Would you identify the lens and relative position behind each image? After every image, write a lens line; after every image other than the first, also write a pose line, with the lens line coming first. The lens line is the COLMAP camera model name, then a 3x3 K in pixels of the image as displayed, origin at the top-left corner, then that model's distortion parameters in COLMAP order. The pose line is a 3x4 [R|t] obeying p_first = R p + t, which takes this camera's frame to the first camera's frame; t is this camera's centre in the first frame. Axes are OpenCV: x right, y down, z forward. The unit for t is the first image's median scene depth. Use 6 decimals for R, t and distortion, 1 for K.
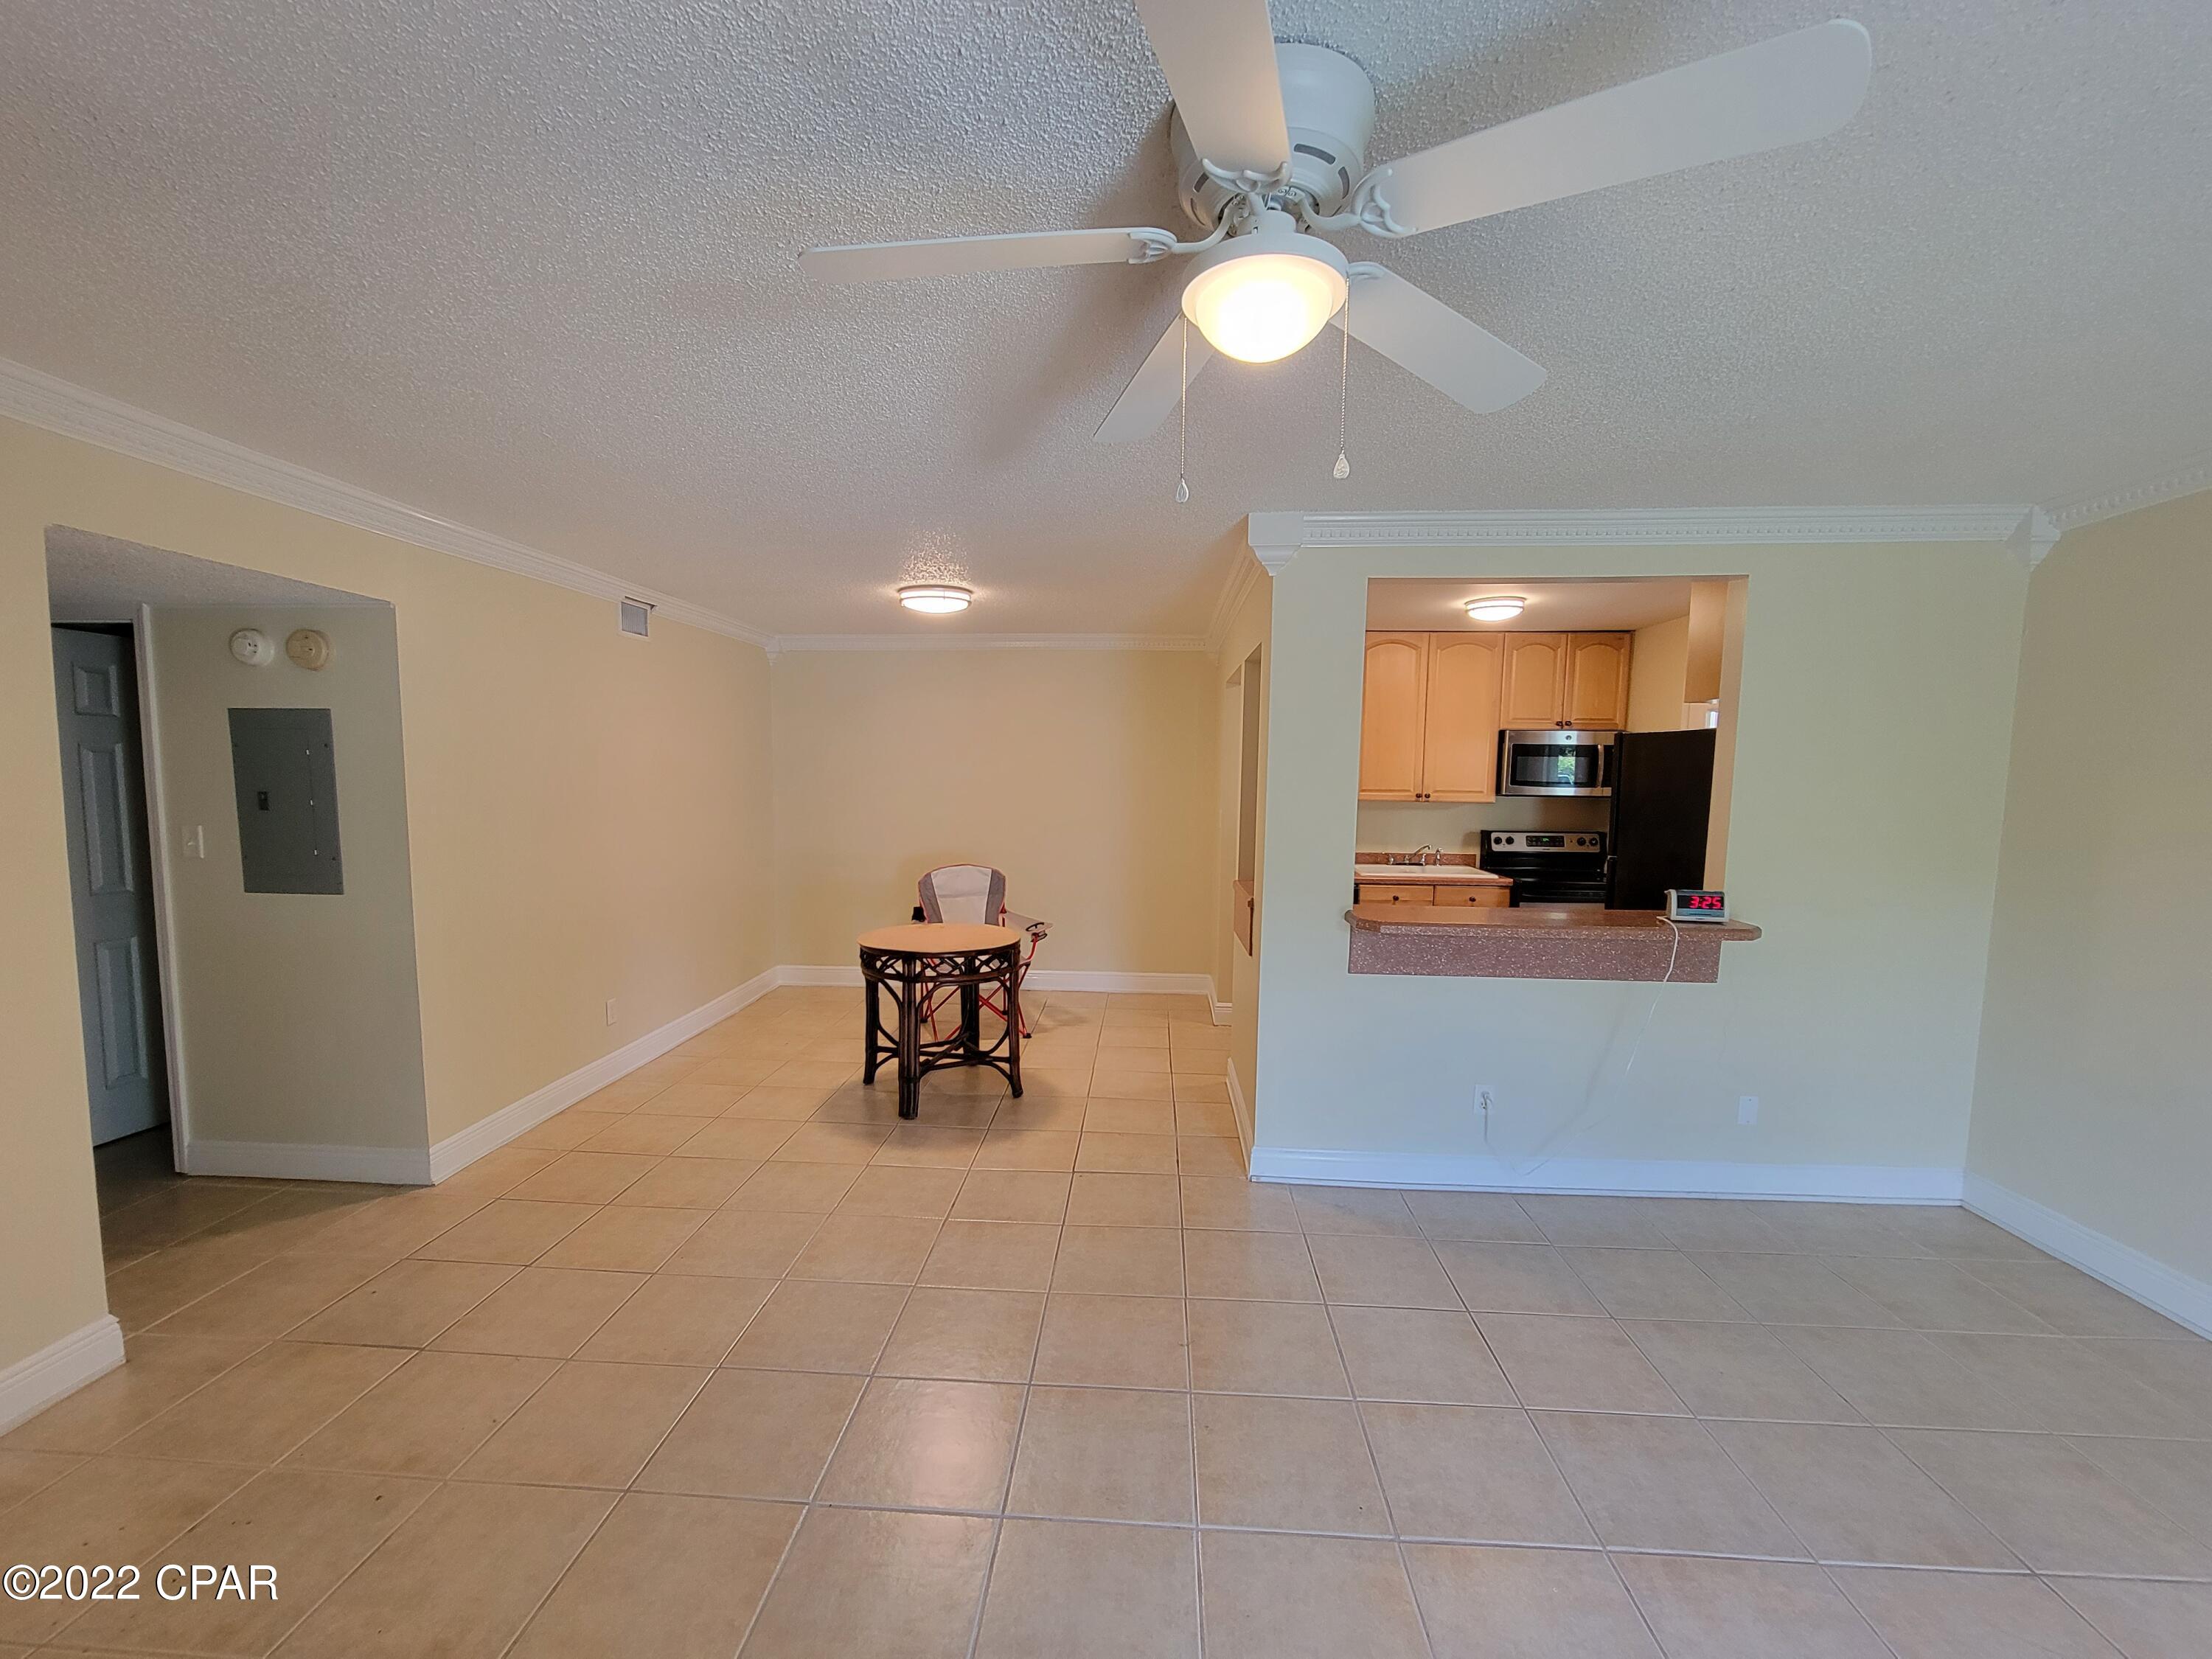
lens RADIAL K [[901.4, 0, 1101.4], [0, 901.4, 865.1], [0, 0, 1]] dist [-0.002421, -0.000409]
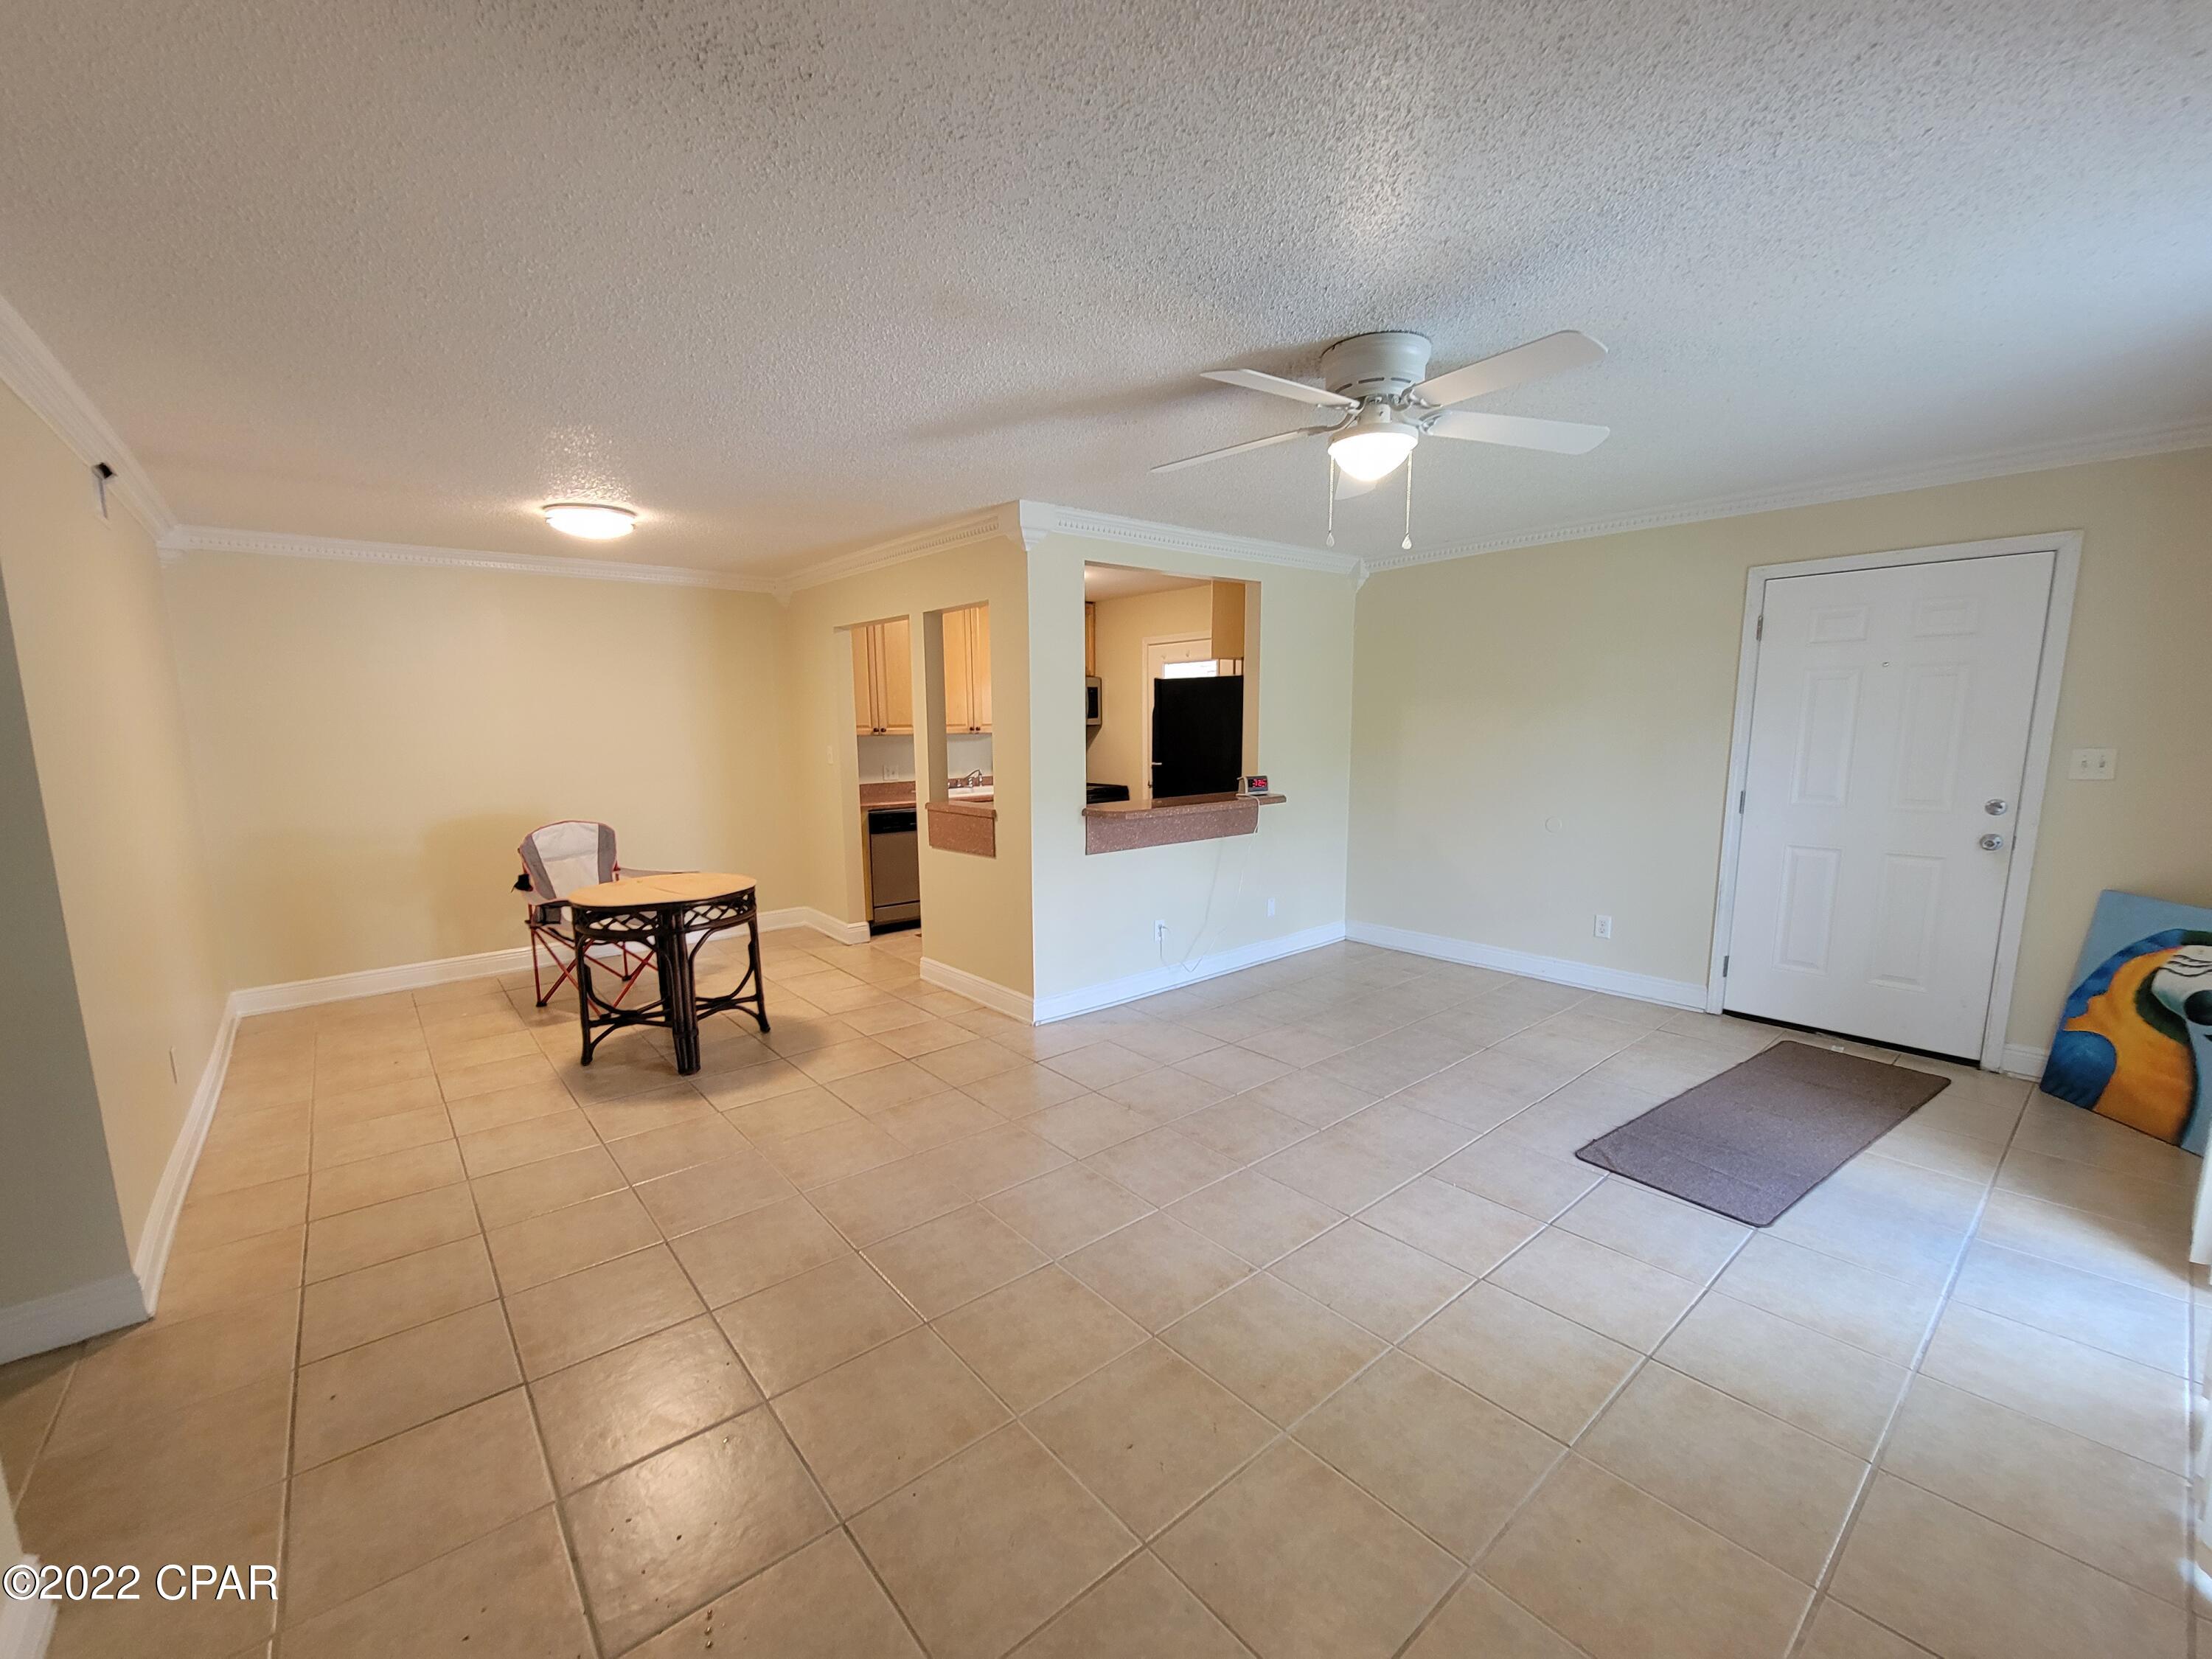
lens RADIAL K [[899.5, 0, 1093.3], [0, 899.5, 857.8], [0, 0, 1]] dist [-0.002500, -0.000276]
pose [[0.731061, -0.126501, 0.670483, -0.372736], [0.089665, 0.991953, 0.089387, 0.001973], [-0.676395, -0.005229, 0.736521, -0.004427]]
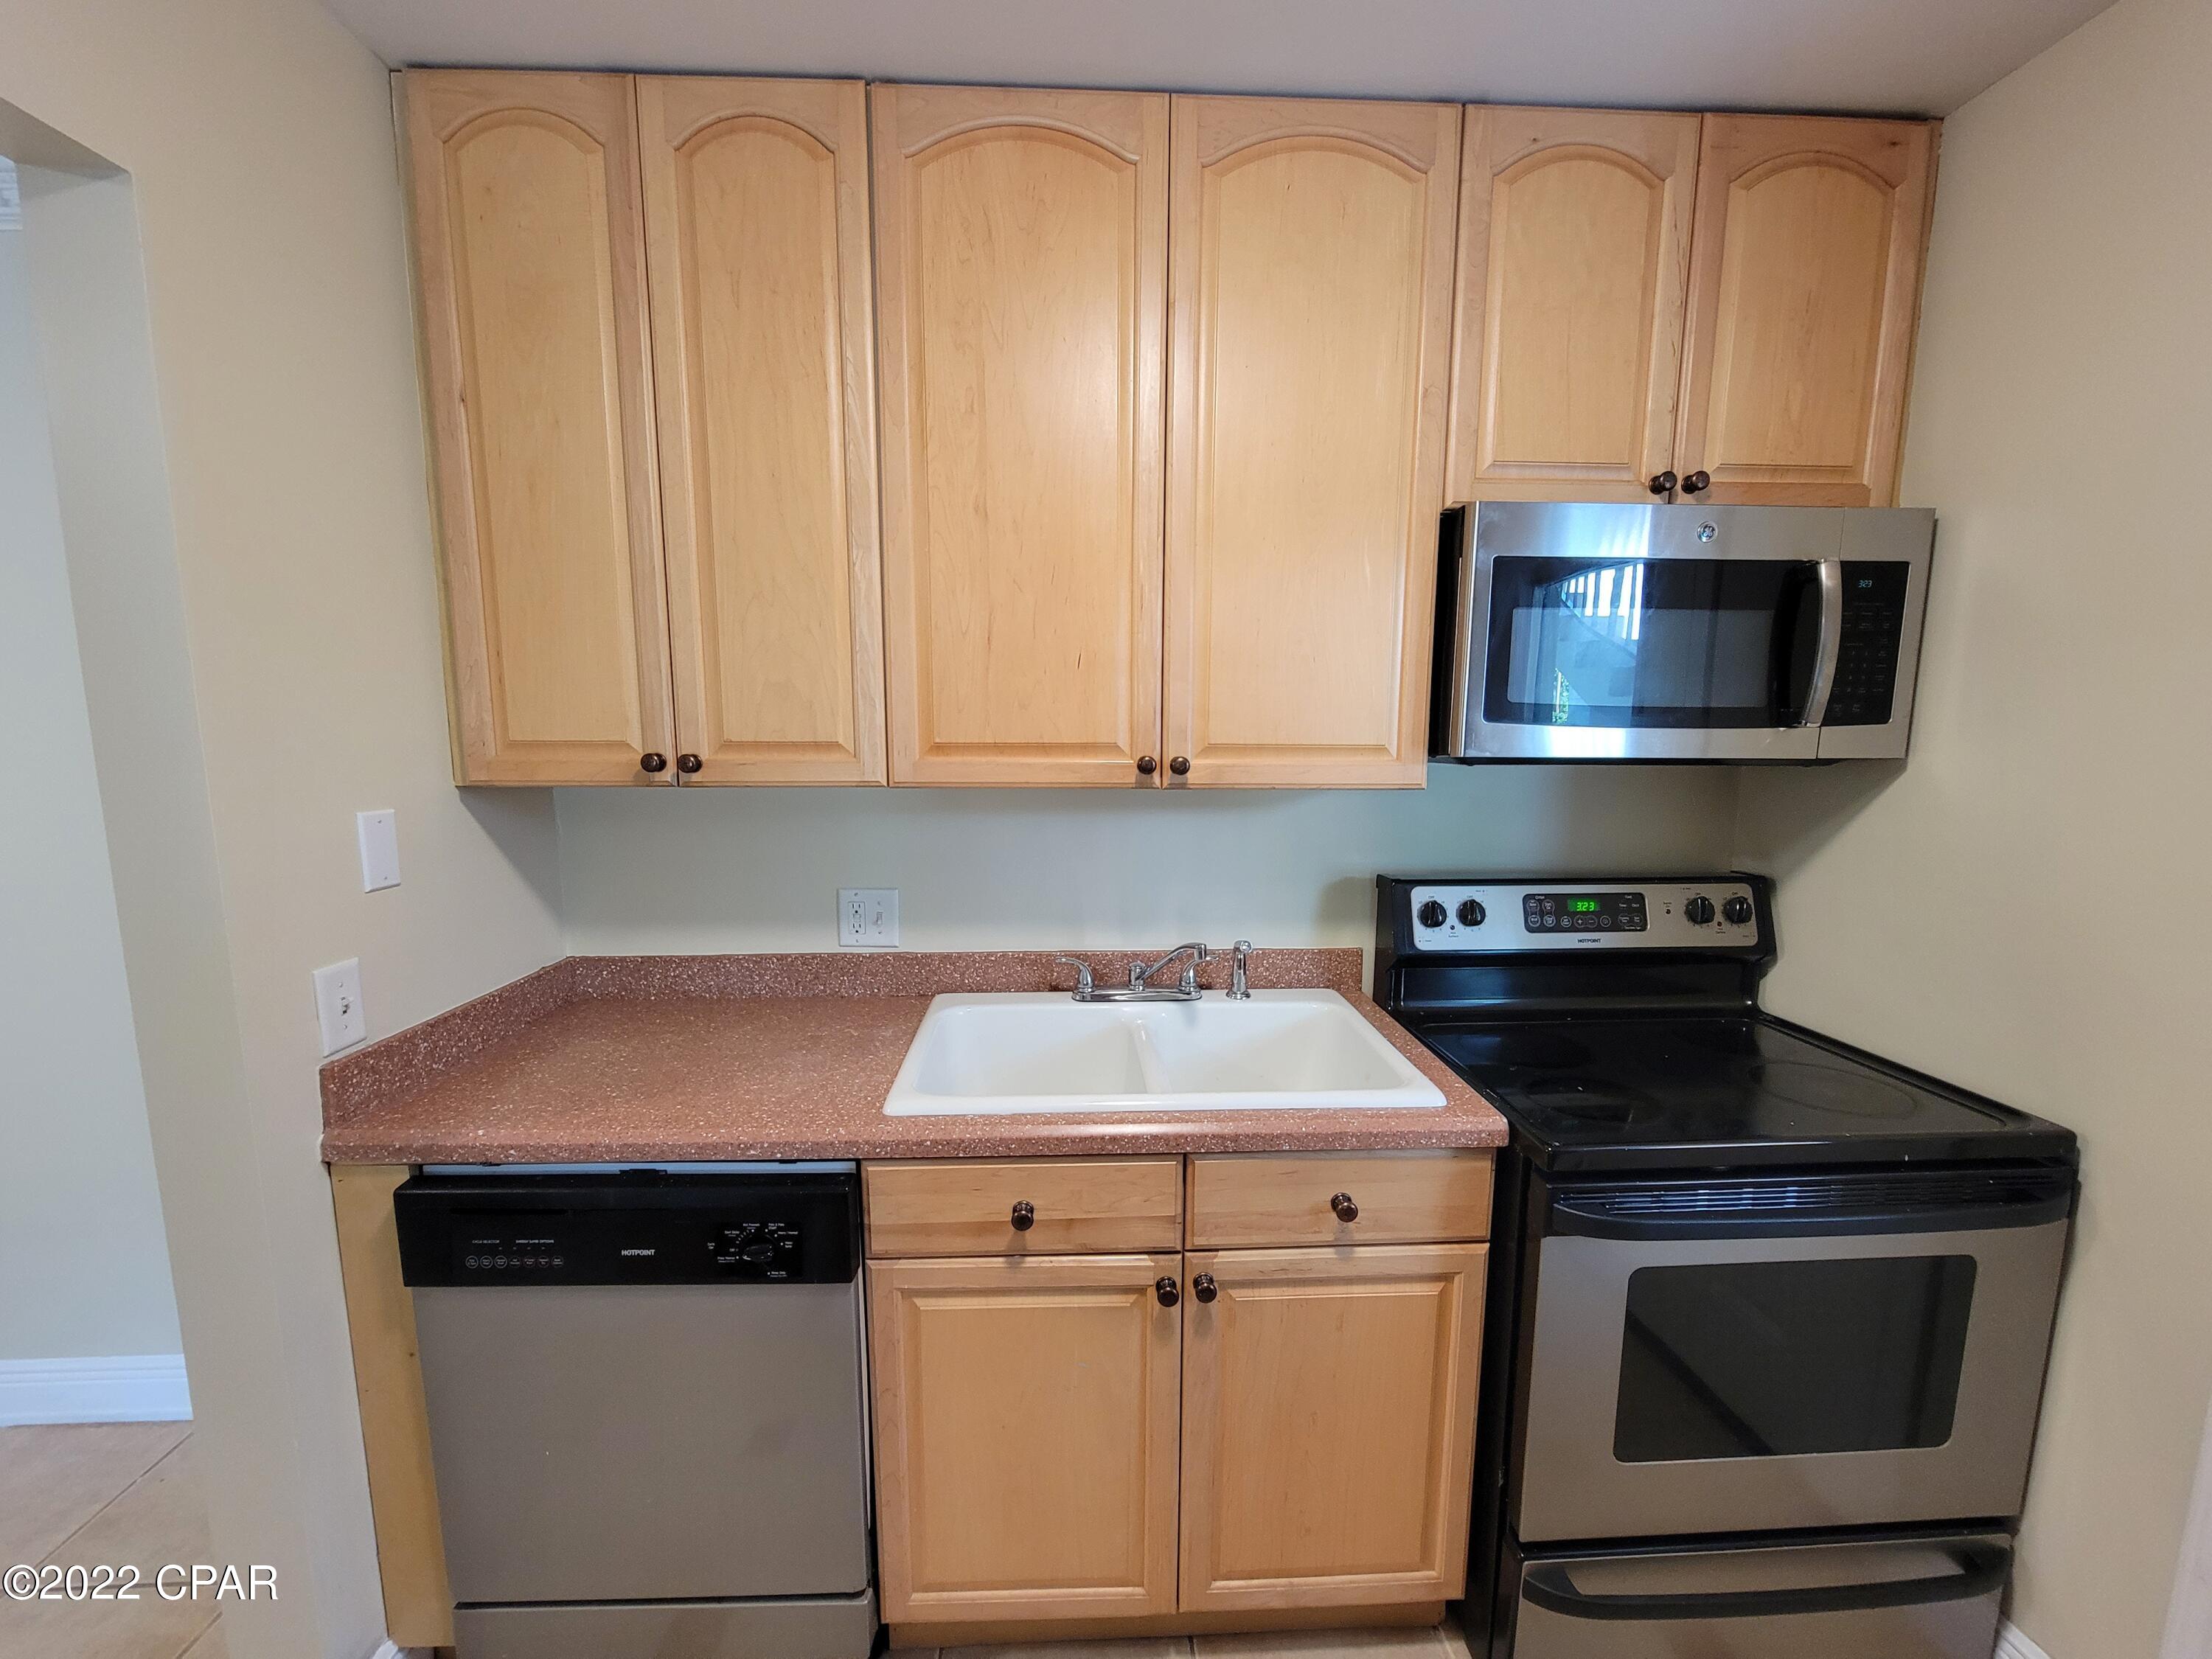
lens RADIAL K [[901.4, 0, 1101.4], [0, 901.4, 865.1], [0, 0, 1]] dist [-0.002421, -0.000409]
pose [[0.994466, -0.024931, 0.102058, 0.319435], [0.020202, 0.998686, 0.047104, -0.062455], [-0.103098, -0.044782, 0.993663, 0.758851]]
